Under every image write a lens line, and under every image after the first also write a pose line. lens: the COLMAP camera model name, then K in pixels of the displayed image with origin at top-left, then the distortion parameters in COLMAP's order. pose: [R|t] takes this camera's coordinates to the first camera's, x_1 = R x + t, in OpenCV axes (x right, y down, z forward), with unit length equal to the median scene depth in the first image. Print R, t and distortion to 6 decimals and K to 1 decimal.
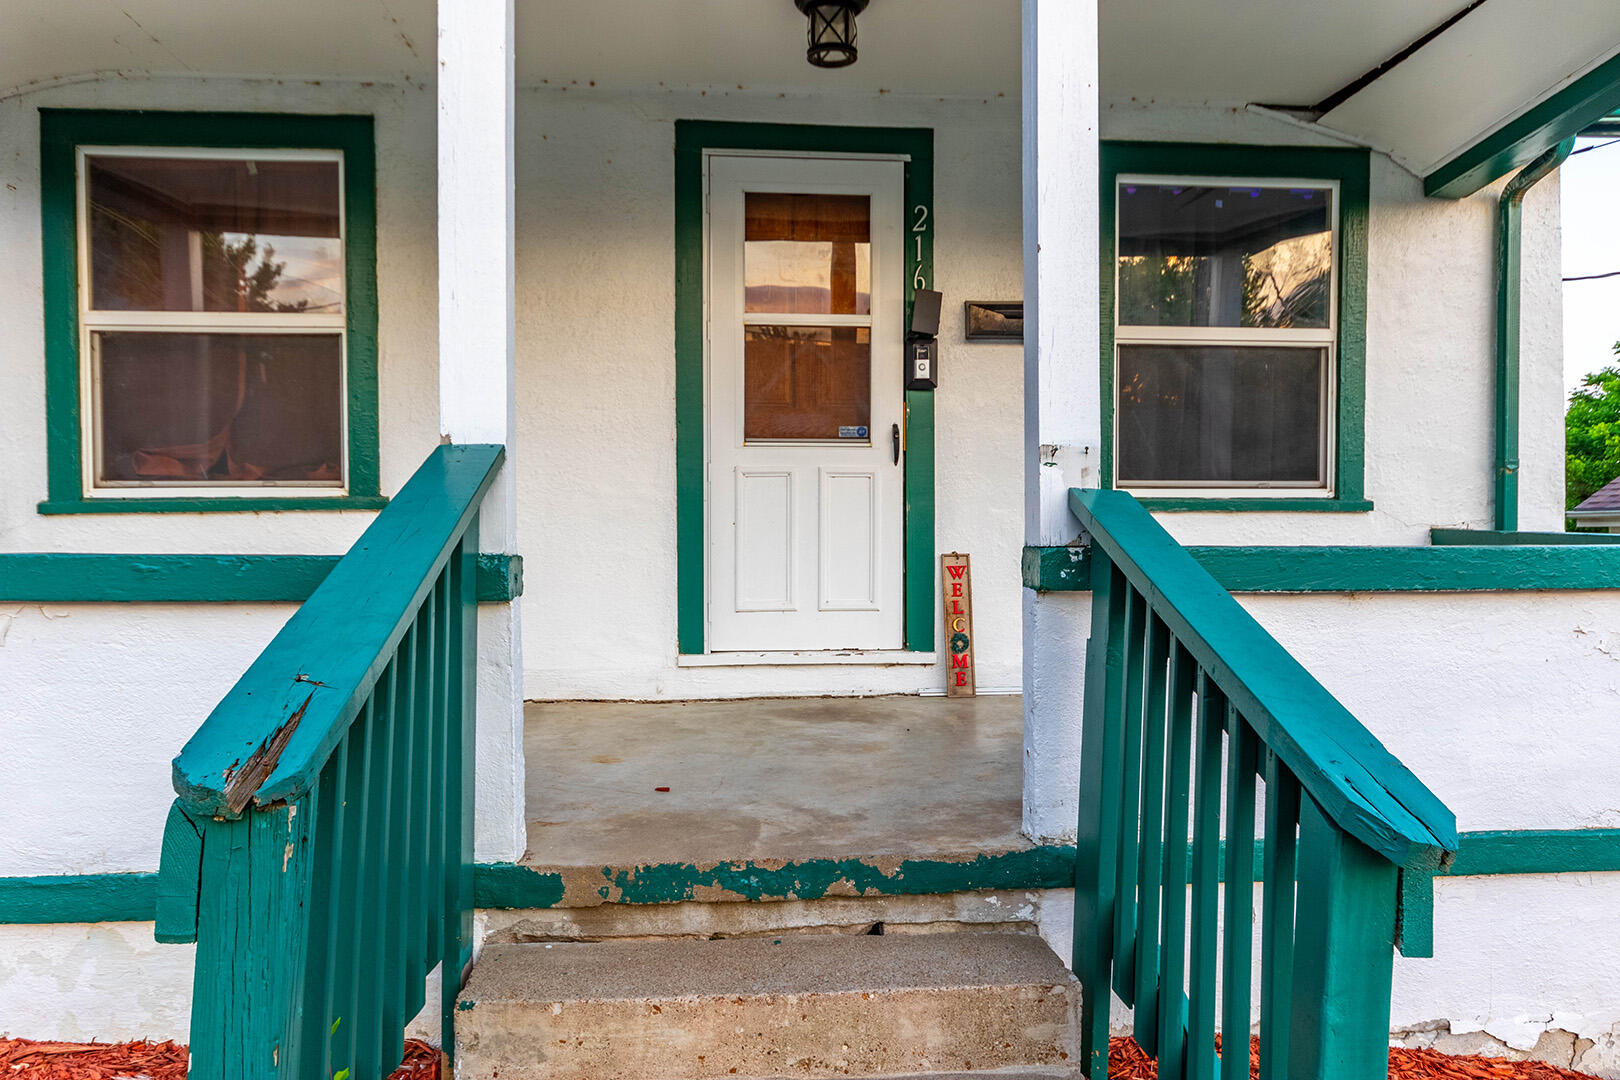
lens RADIAL K [[1133.7, 0, 815.3], [0, 1133.7, 546.7], [0, 0, 1]] dist [0.004049, -0.000641]
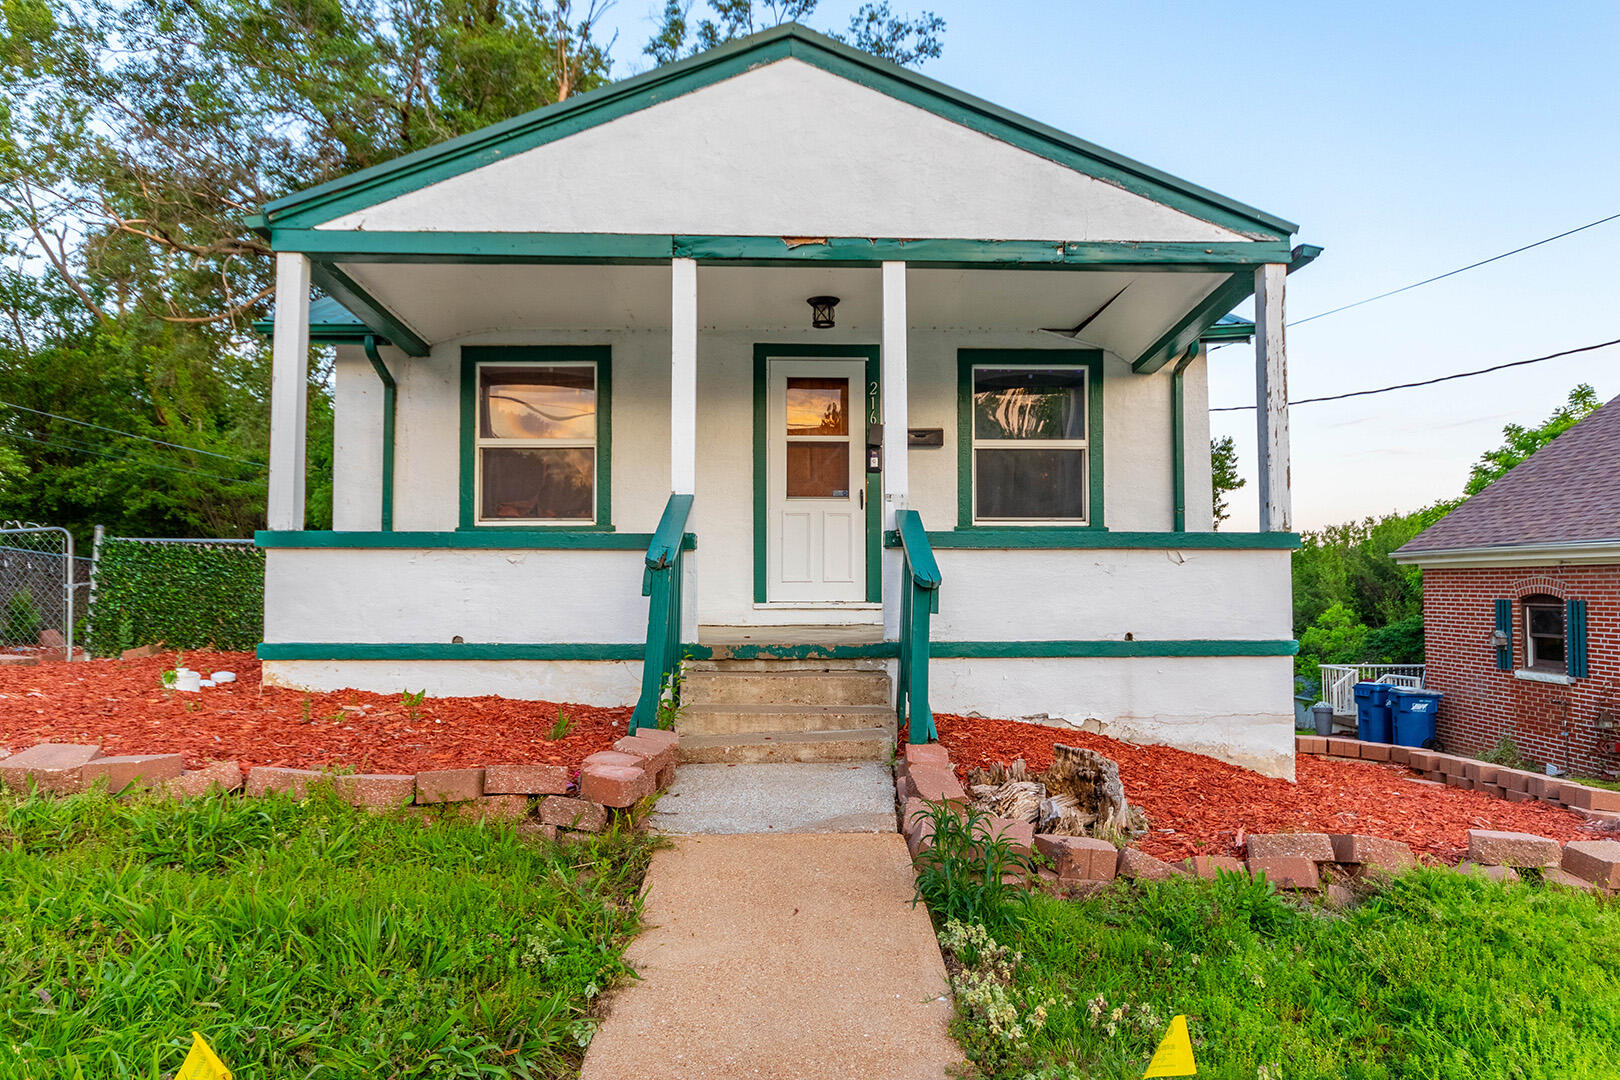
lens RADIAL K [[992.9, 0, 812.1], [0, 992.9, 545.3], [0, 0, 1]] dist [0.005557, -0.000166]
pose [[0.998142, -0.002053, -0.060894, 0.093518], [-0.001585, 0.998219, -0.059632, 0.099492], [0.060908, 0.059617, 0.996361, -0.782734]]
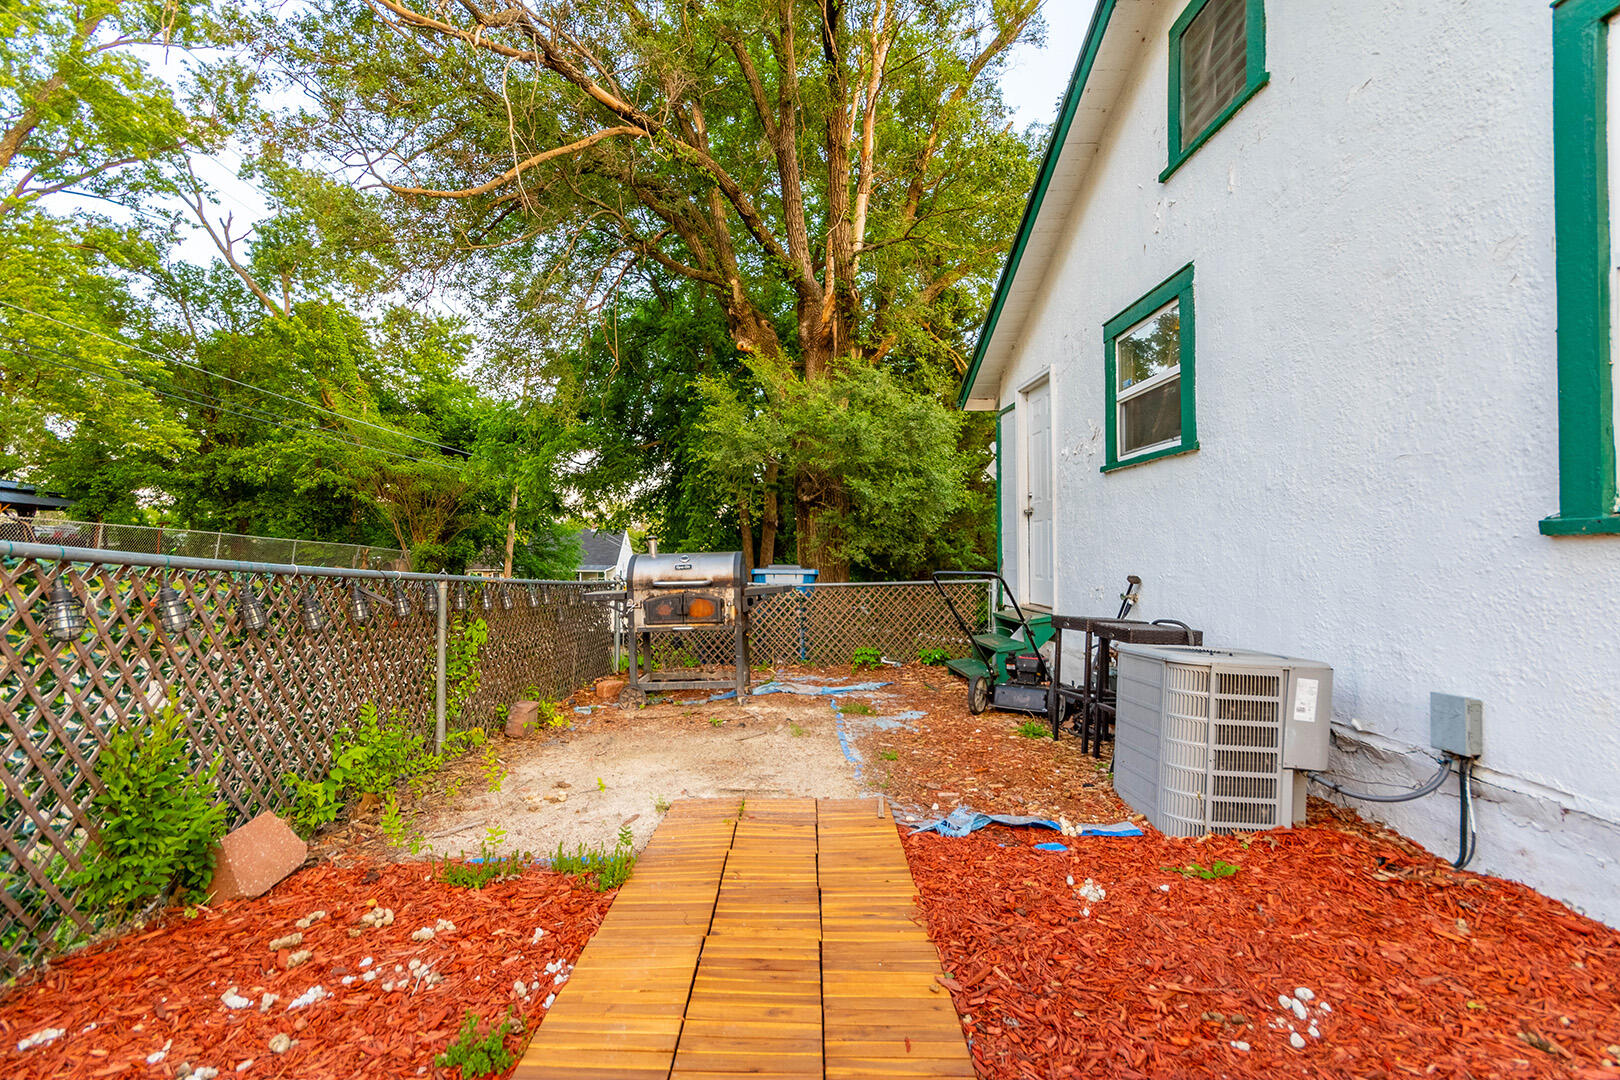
lens RADIAL K [[745.0, 0, 808.2], [0, 745.0, 544.1], [0, 0, 1]] dist [0.004051, 0.000173]
pose [[0.998811, 0.000193, -0.048760, -1.373239], [-0.001642, 0.999558, -0.029684, -0.013961], [0.048733, 0.029729, 0.998369, 0.899261]]
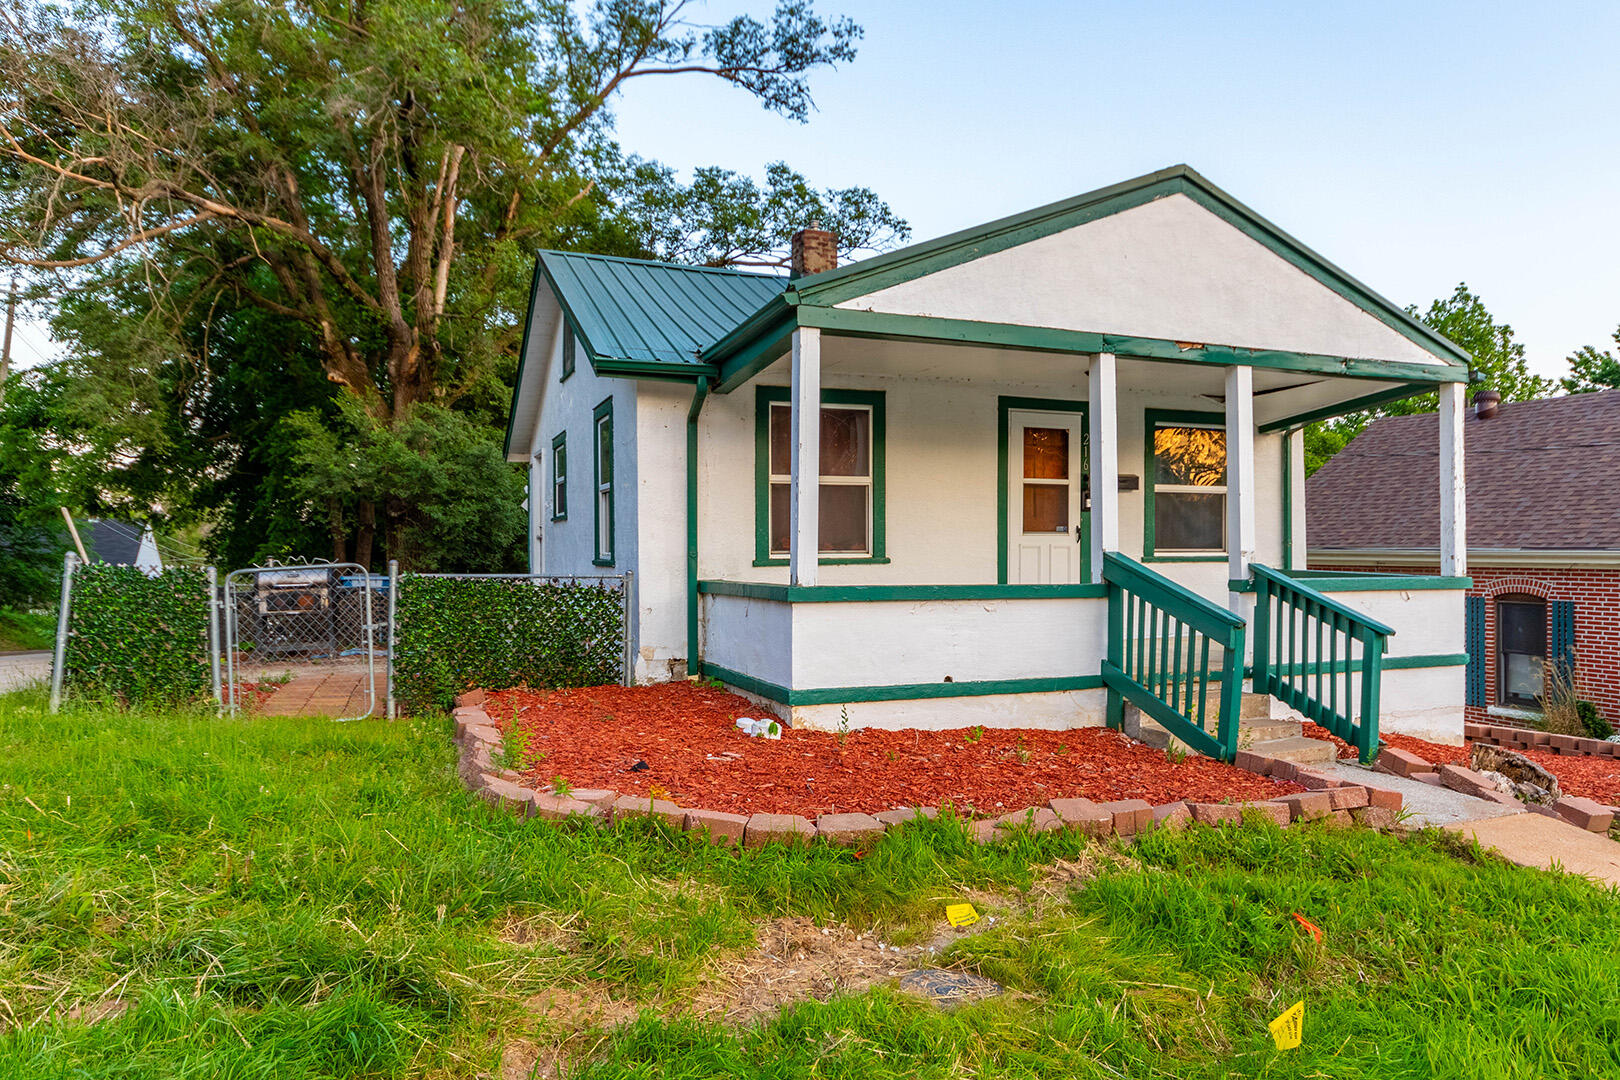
lens RADIAL K [[1055.3, 0, 816.8], [0, 1055.3, 542.3], [0, 0, 1]] dist [0.004971, 0.000928]
pose [[0.957334, 0.002398, 0.288973, -1.118188], [0.004941, 0.999684, -0.024664, -0.023309], [-0.288940, 0.025040, 0.957020, -0.971865]]
